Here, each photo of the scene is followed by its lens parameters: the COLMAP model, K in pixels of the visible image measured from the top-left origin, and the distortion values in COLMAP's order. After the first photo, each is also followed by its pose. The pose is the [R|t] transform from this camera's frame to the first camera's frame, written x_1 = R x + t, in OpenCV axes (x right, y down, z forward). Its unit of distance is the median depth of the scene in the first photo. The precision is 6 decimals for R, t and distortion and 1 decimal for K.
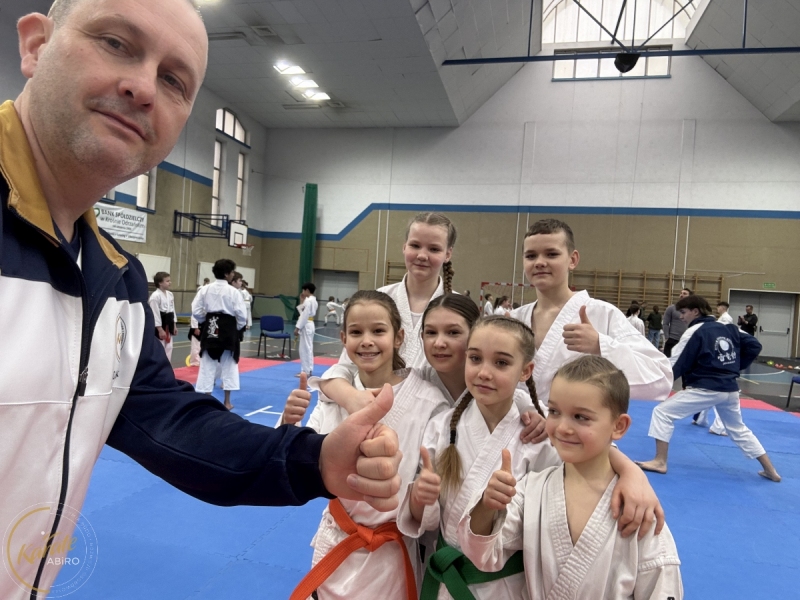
lens RADIAL K [[589.5, 0, 400.0], [0, 589.5, 300.0], [0, 0, 1]] dist [-0.004193, 0.091182]
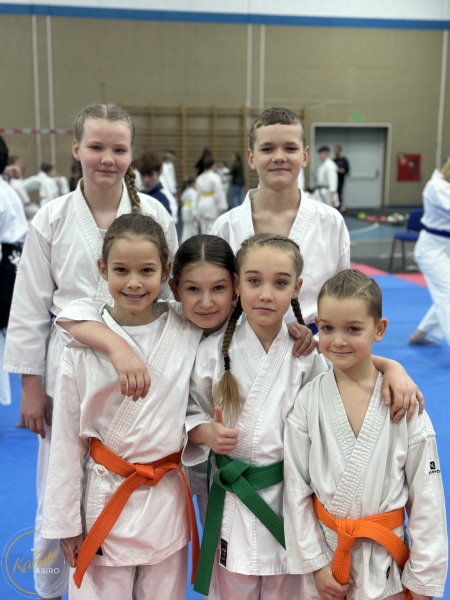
lens RADIAL K [[853.2, 0, 225.0], [0, 853.2, 300.0], [0, 0, 1]] dist [0.151031, 0.014246]
pose [[0.916445, -0.126903, 0.379505, -0.474028], [0.061712, 0.981857, 0.179300, -0.140080], [-0.395373, -0.140899, 0.907649, -0.323157]]
